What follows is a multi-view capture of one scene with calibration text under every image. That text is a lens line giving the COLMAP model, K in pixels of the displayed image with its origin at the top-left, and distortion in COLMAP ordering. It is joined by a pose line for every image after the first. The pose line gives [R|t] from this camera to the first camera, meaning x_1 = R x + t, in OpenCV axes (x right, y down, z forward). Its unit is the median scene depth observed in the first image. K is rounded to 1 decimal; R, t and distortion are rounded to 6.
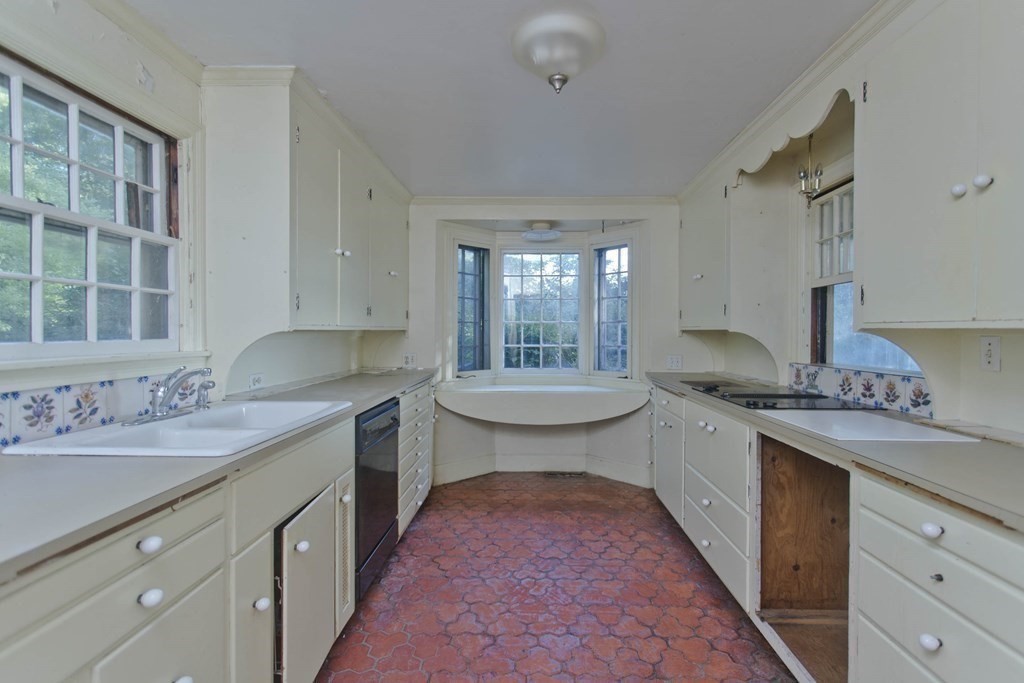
lens RADIAL K [[494.0, 0, 517.0], [0, 494.0, 336.4], [0, 0, 1]] dist [0.011791, -0.001220]
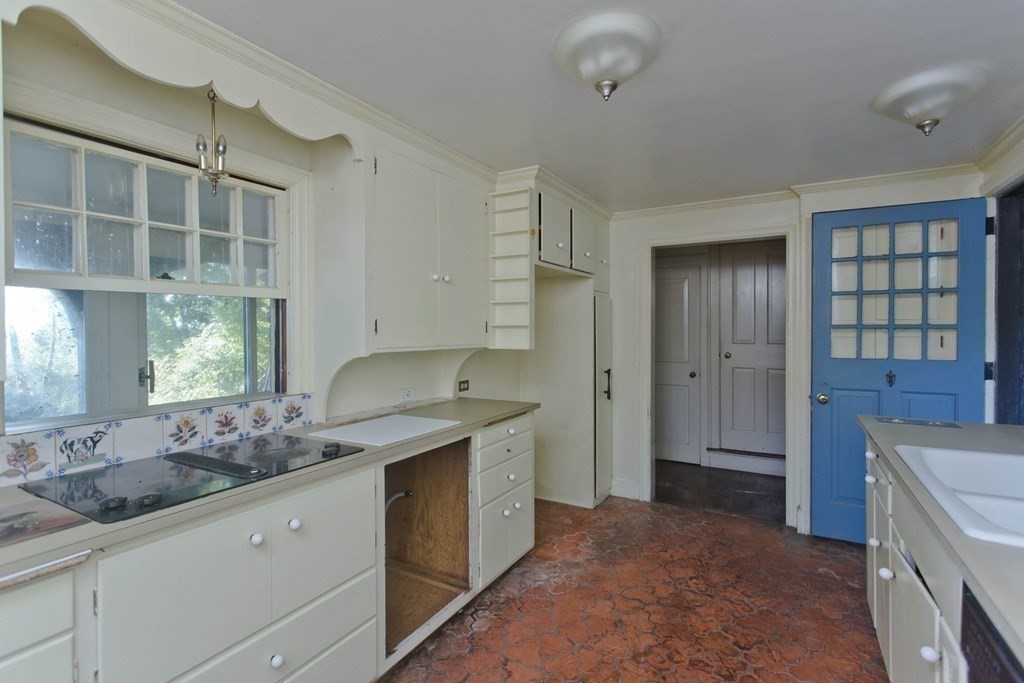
lens RADIAL K [[494.0, 0, 511.4], [0, 494.0, 337.8], [0, 0, 1]] dist [0.011791, -0.001220]
pose [[-0.884735, -0.003320, 0.466082, -0.067881], [0.009680, 0.999628, 0.025496, -0.029456], [-0.465993, 0.027069, -0.884374, 0.700351]]
